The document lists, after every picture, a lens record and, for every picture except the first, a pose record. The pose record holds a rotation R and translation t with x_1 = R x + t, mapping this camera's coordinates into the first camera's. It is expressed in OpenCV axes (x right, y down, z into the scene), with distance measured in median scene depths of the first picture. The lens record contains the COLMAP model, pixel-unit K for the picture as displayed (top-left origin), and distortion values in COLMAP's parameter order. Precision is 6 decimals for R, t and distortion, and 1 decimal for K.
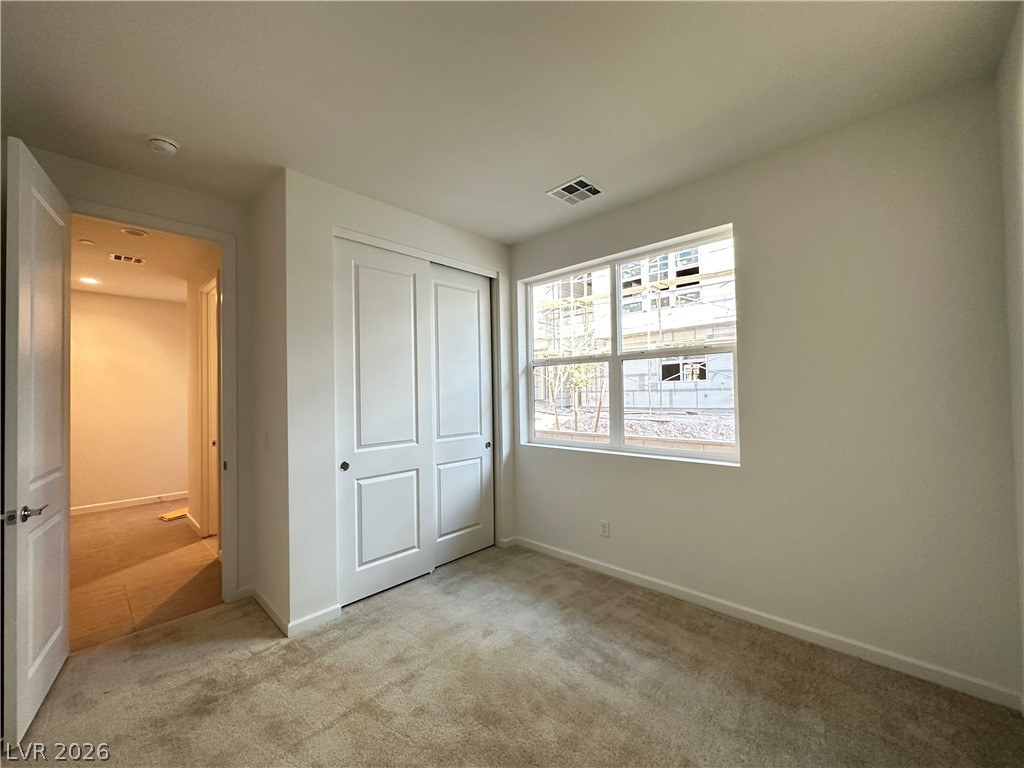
lens RADIAL K [[439.8, 0, 507.0], [0, 439.8, 382.6], [0, 0, 1]] dist [0.000604, -0.000009]
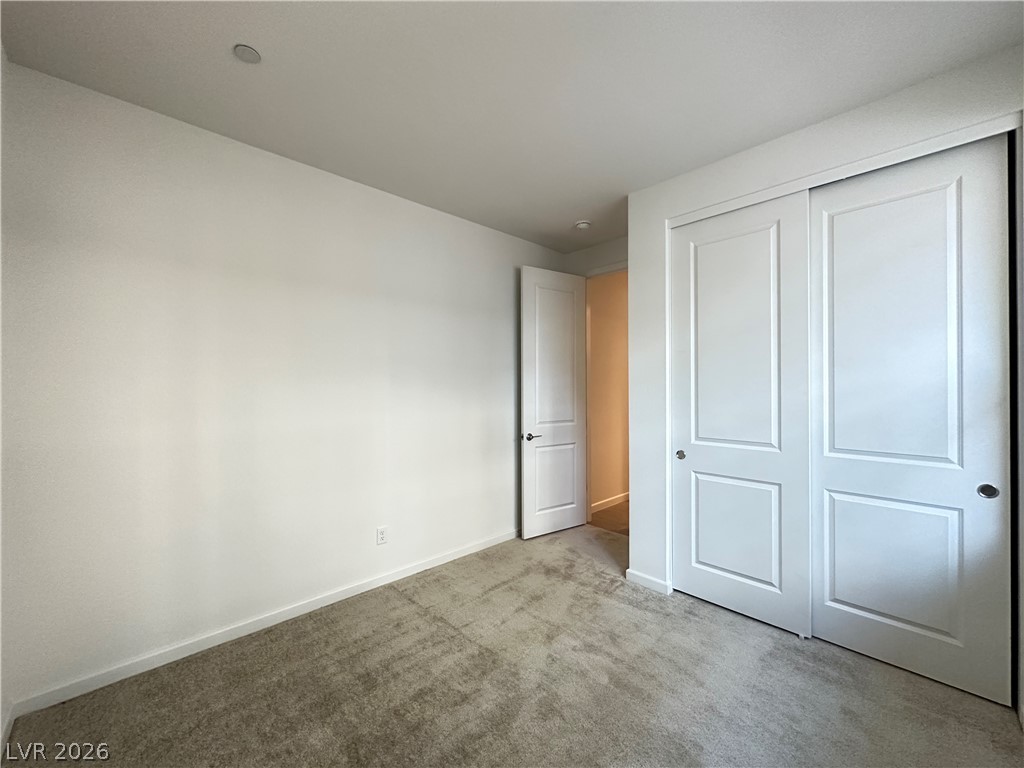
lens RADIAL K [[439.8, 0, 507.0], [0, 439.8, 382.6], [0, 0, 1]] dist [0.000604, -0.000009]
pose [[-0.122623, 0.010184, -0.992401, 0.658132], [0.028508, 0.999571, 0.006735, 0.007292], [0.992044, -0.027465, -0.122860, 0.715567]]
